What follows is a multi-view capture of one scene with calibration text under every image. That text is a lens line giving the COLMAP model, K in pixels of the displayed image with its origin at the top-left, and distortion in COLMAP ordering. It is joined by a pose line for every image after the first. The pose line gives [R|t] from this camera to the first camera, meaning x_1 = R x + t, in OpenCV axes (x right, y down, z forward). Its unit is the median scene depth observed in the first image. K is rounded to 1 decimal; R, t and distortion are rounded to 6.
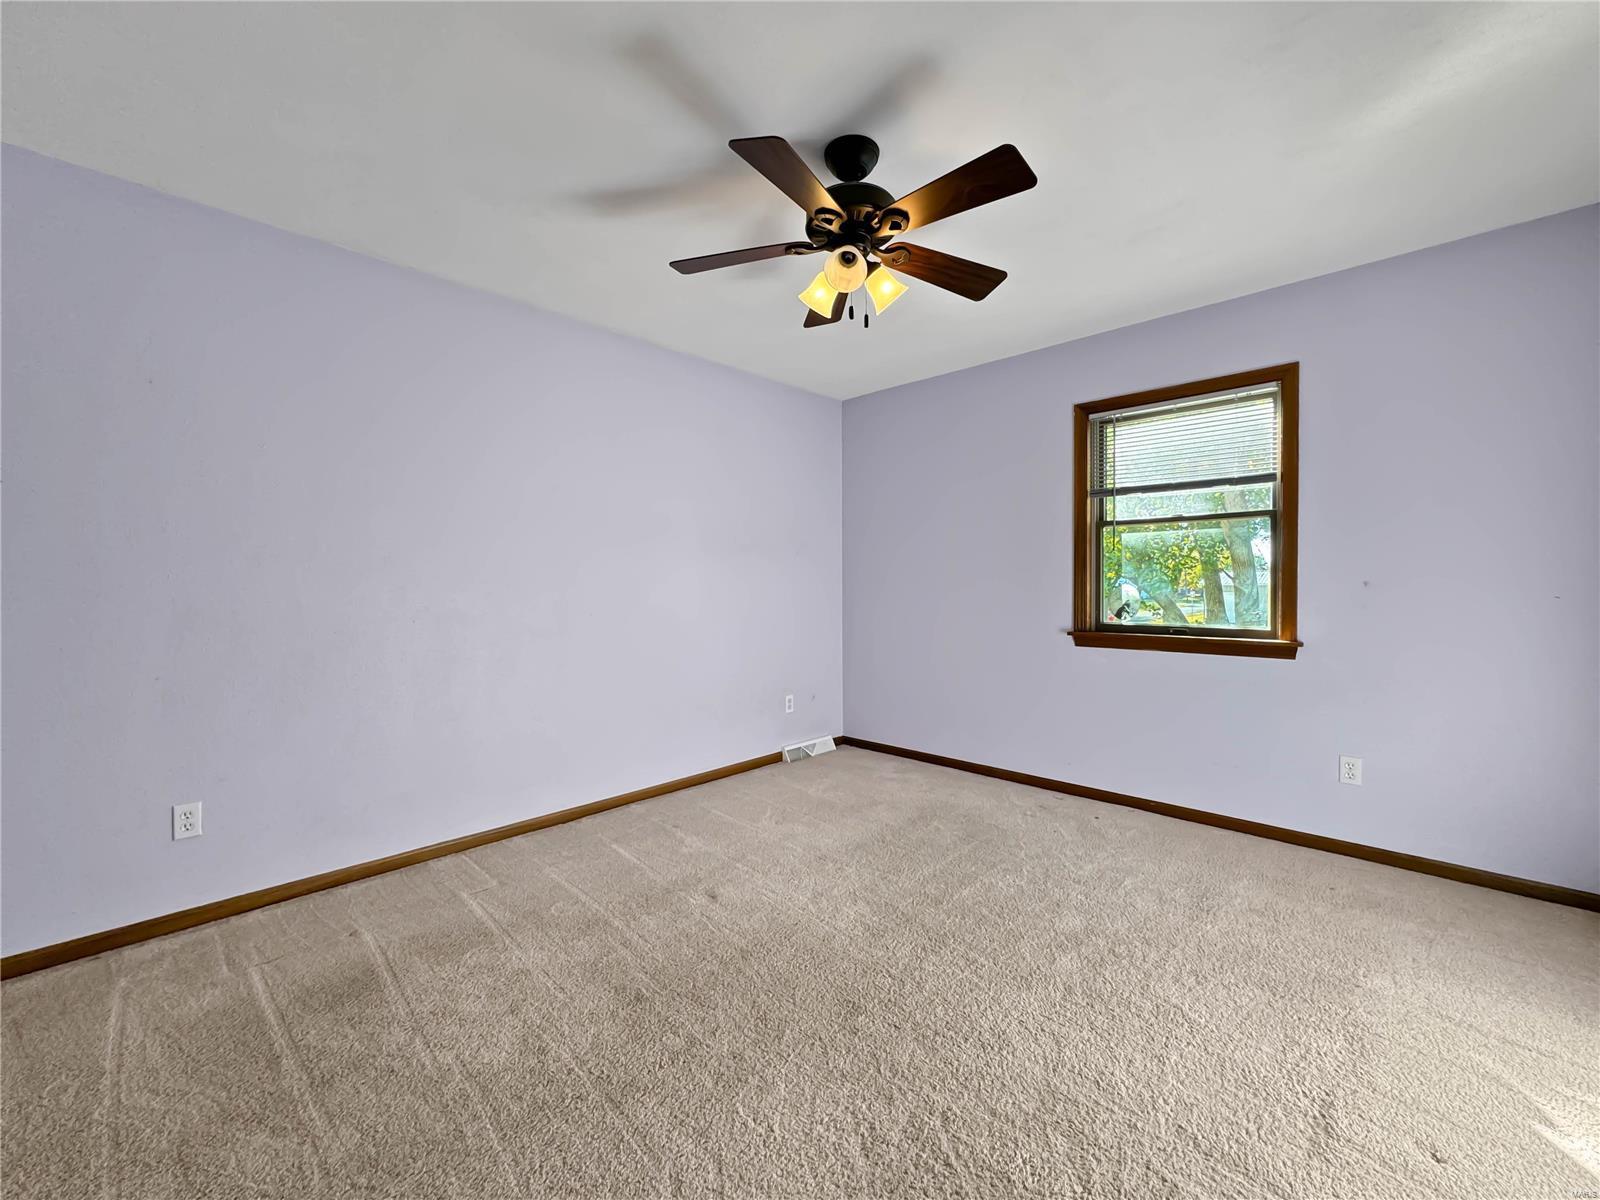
lens RADIAL K [[653.1, 0, 803.0], [0, 653.1, 591.7], [0, 0, 1]] dist [-0.002888, -0.000129]
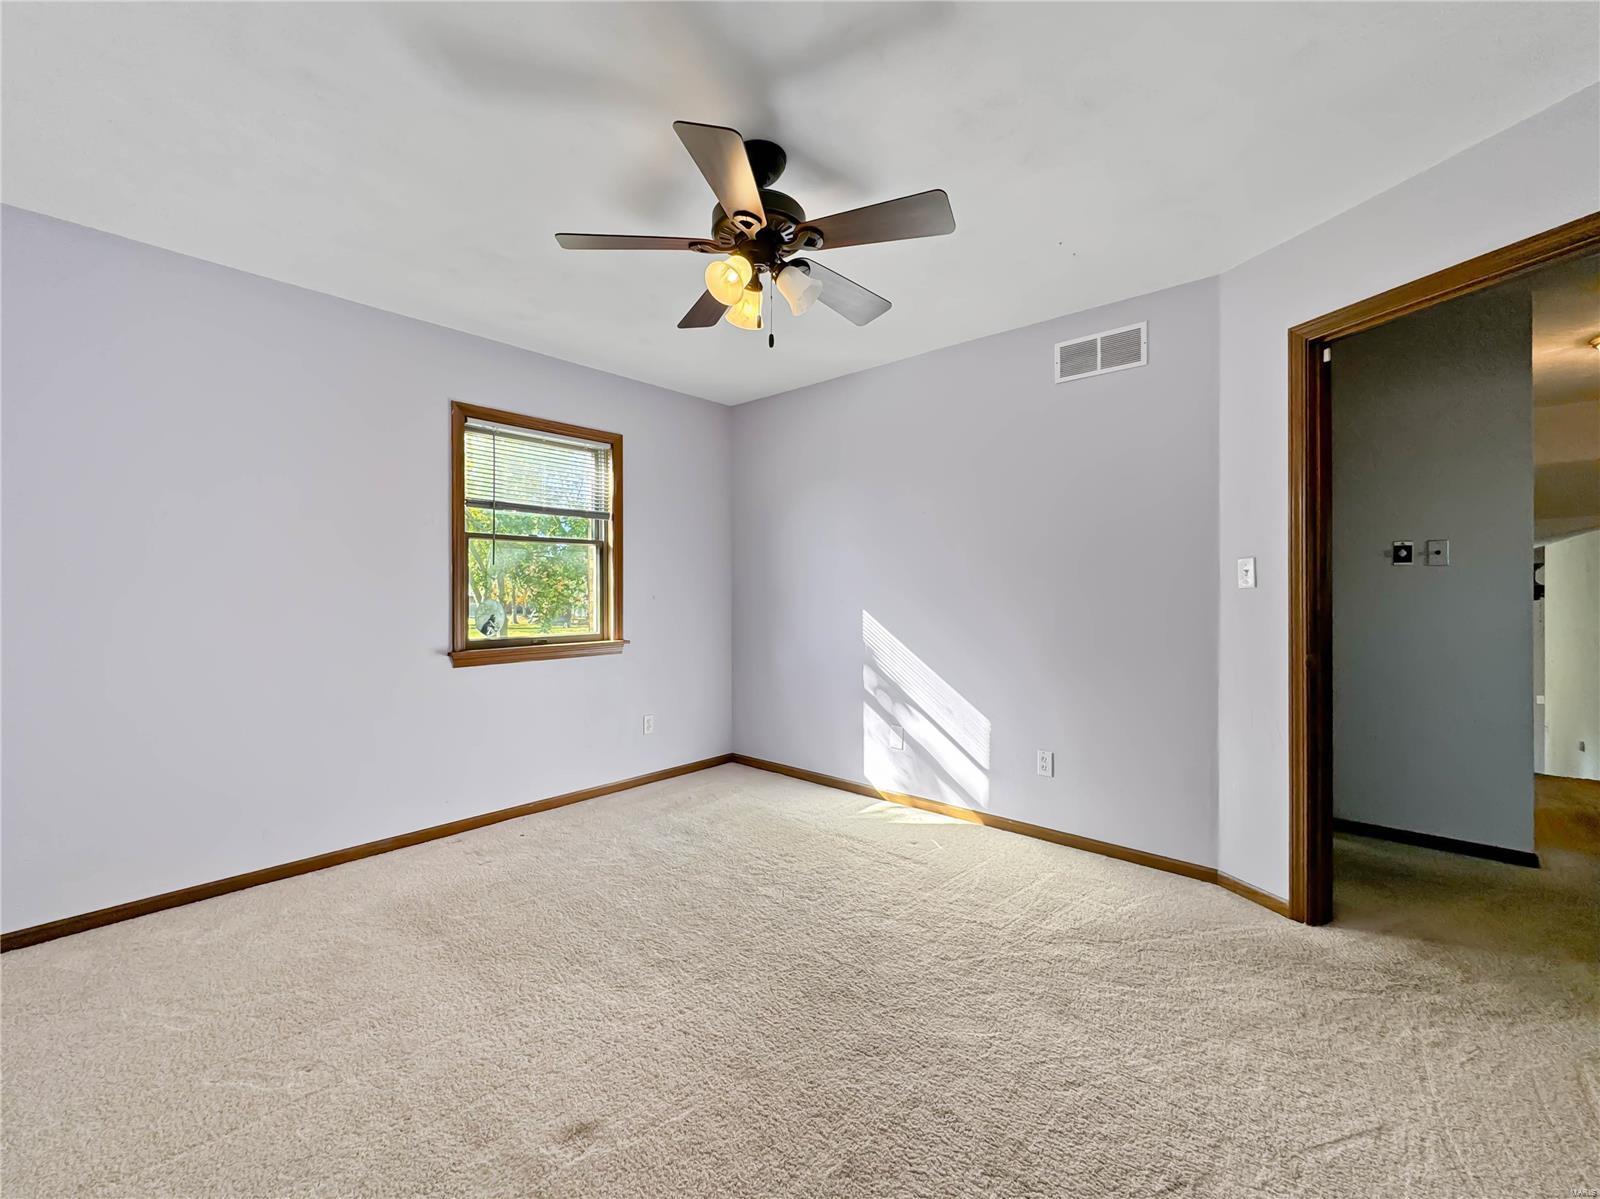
lens RADIAL K [[653.1, 0, 803.0], [0, 653.1, 596.8], [0, 0, 1]] dist [-0.002888, -0.000129]
pose [[-0.043013, -0.007713, 0.999045, -0.584107], [0.013295, 0.999877, 0.008292, -0.018701], [-0.998986, 0.013639, -0.042905, 0.643020]]
